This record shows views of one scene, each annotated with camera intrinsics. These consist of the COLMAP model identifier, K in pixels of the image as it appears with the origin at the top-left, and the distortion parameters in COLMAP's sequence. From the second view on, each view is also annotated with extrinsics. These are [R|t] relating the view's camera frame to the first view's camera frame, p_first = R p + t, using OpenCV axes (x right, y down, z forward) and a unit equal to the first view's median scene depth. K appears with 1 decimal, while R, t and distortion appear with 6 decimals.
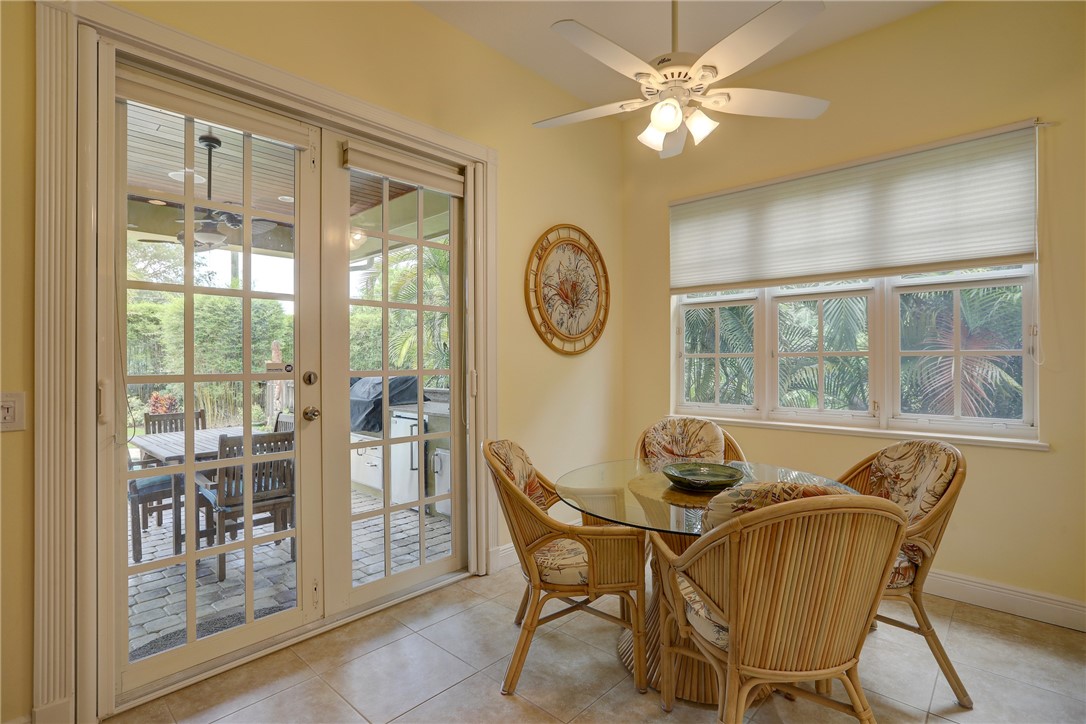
lens RADIAL K [[500.7, 0, 532.4], [0, 500.7, 359.8], [0, 0, 1]] dist [-0.000351, 0.000178]
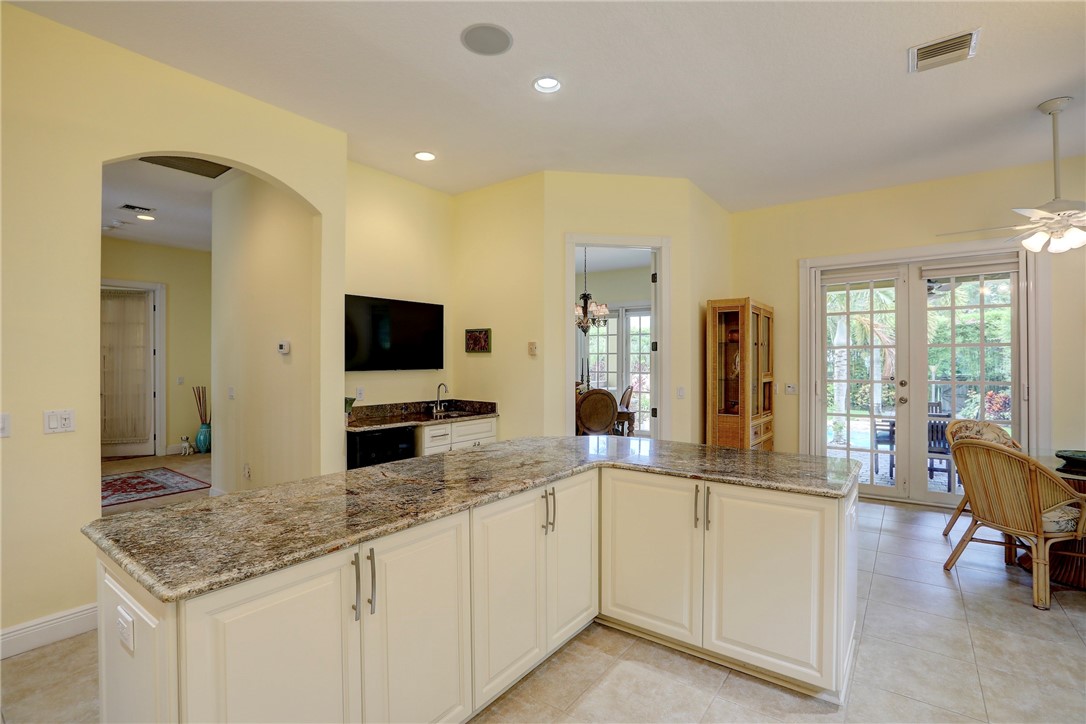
lens RADIAL K [[500.7, 0, 532.4], [0, 500.7, 359.8], [0, 0, 1]] dist [-0.000351, 0.000178]
pose [[0.062646, 0.009983, -0.997986, 1.121506], [0.005132, 0.999934, 0.010325, -0.066518], [0.998023, -0.005768, 0.062590, -0.498801]]
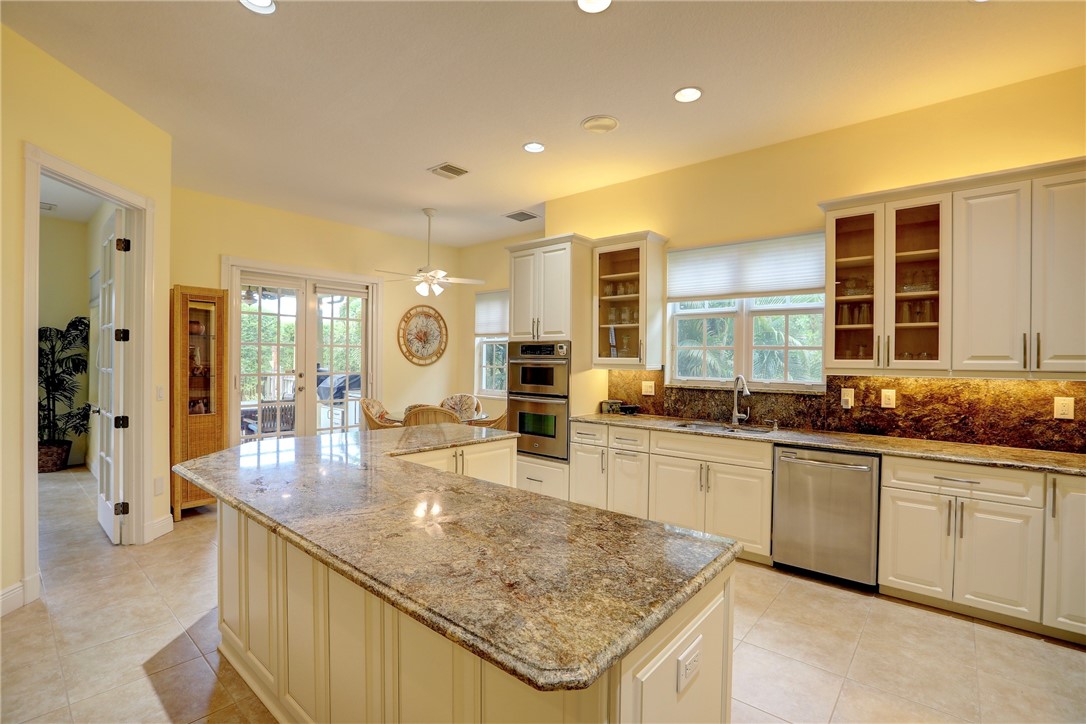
lens RADIAL K [[508.3, 0, 536.8], [0, 508.3, 366.7], [0, 0, 1]] dist [-0.020264, 0.000954]
pose [[0.999748, 0.016051, 0.015678, 0.537036], [-0.016351, 0.999682, 0.019176, -0.056093], [-0.015365, -0.019428, 0.999693, -1.199864]]
